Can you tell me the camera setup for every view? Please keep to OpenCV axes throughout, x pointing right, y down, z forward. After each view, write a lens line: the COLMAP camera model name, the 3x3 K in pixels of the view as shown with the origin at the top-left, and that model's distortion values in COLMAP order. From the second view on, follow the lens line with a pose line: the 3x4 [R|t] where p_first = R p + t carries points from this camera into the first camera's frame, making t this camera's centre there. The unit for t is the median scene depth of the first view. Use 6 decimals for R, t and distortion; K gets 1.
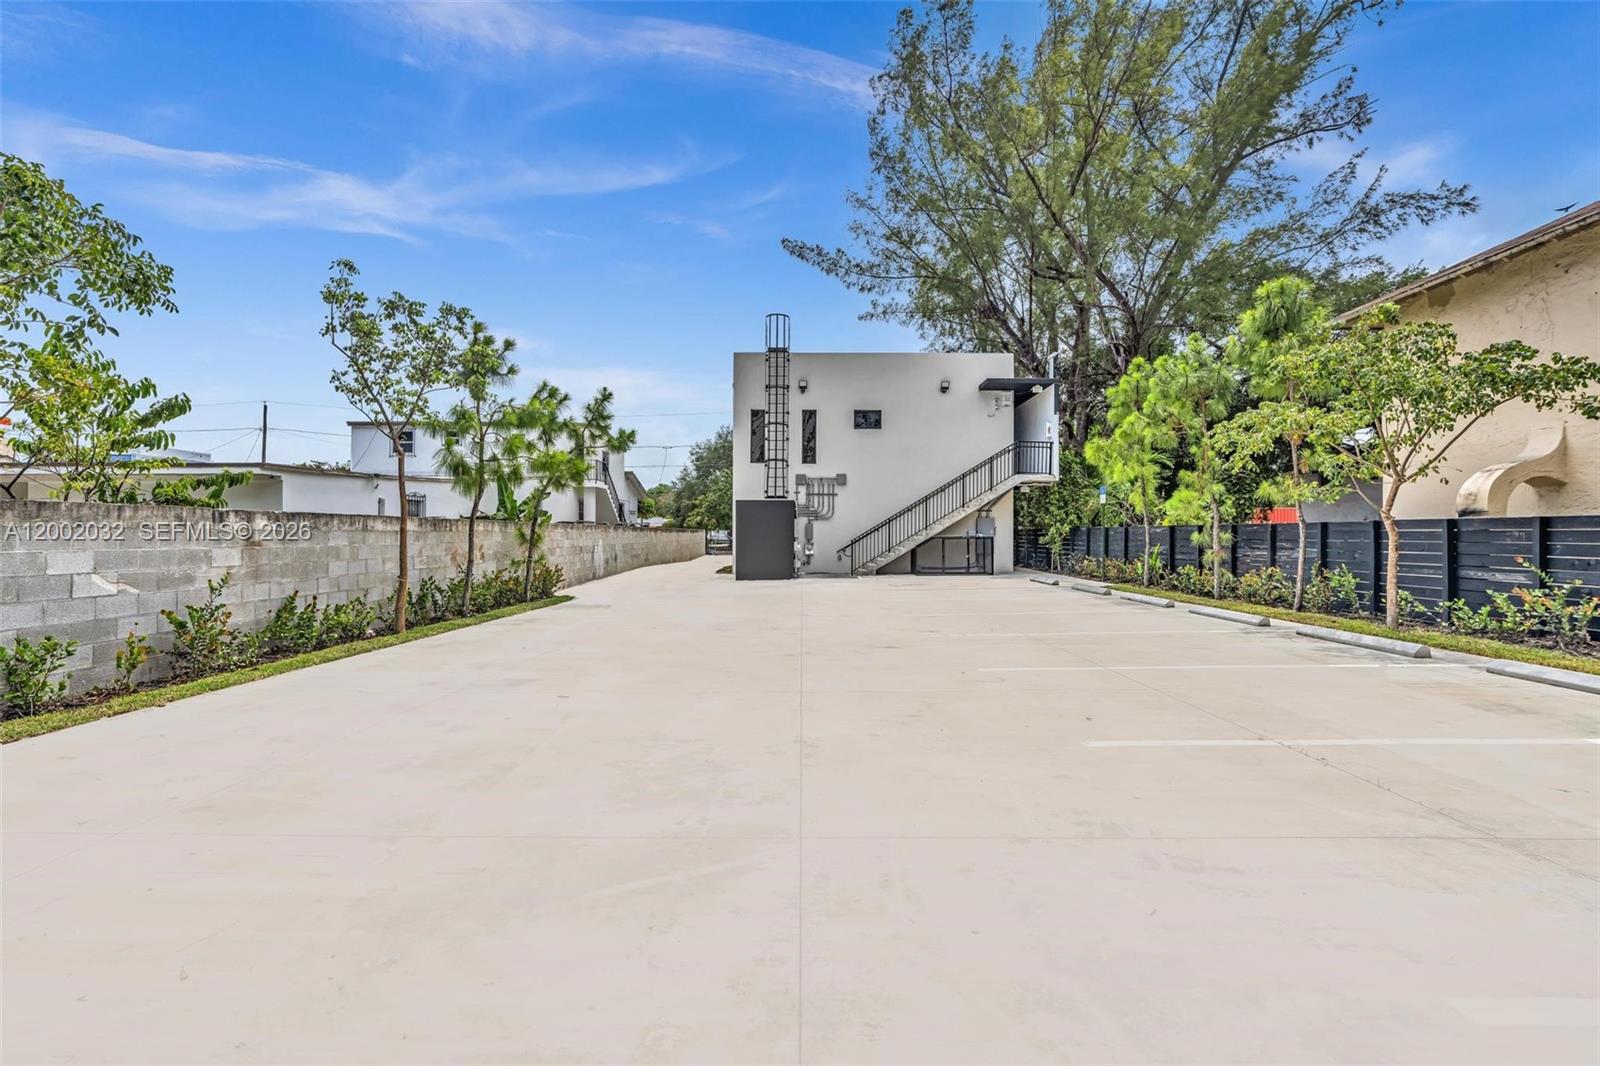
lens RADIAL K [[727.4, 0, 799.5], [0, 727.4, 523.6], [0, 0, 1]] dist [0.015863, 0.000446]
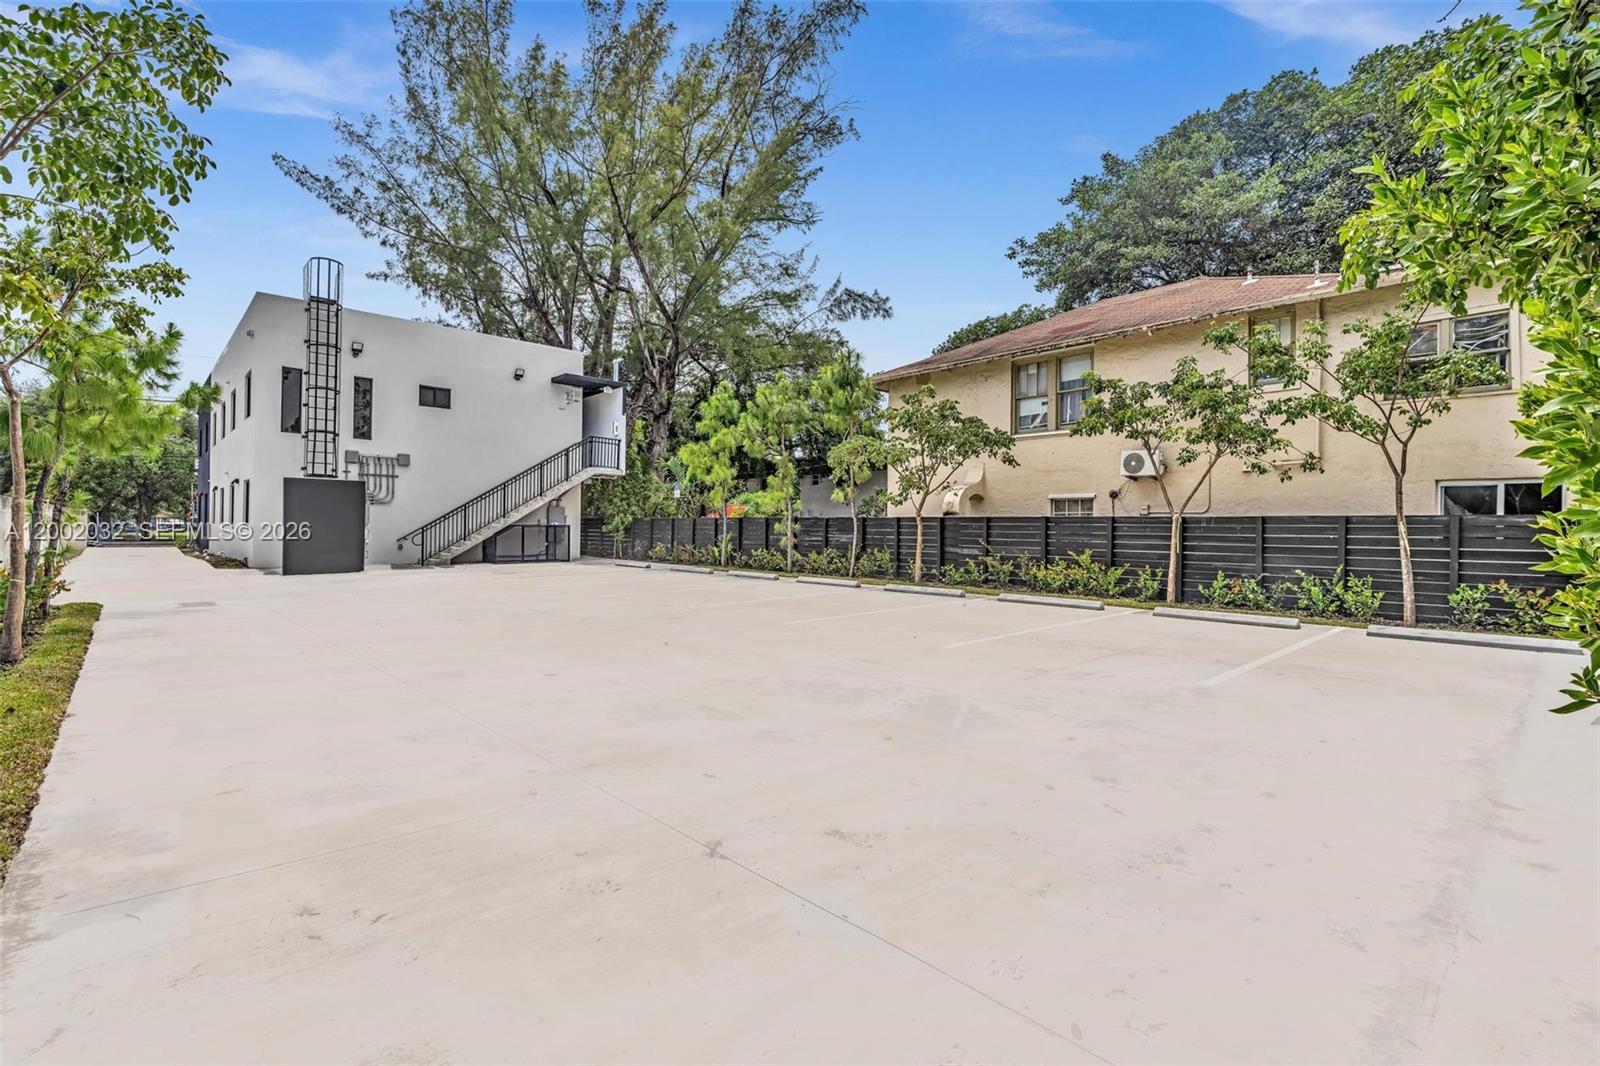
lens RADIAL K [[727.4, 0, 799.5], [0, 727.4, 523.6], [0, 0, 1]] dist [0.015863, 0.000446]
pose [[0.739649, 0.010317, 0.672913, -0.192904], [-0.020543, 0.999763, 0.007253, 0.001317], [-0.672679, -0.019189, 0.739686, -0.001132]]
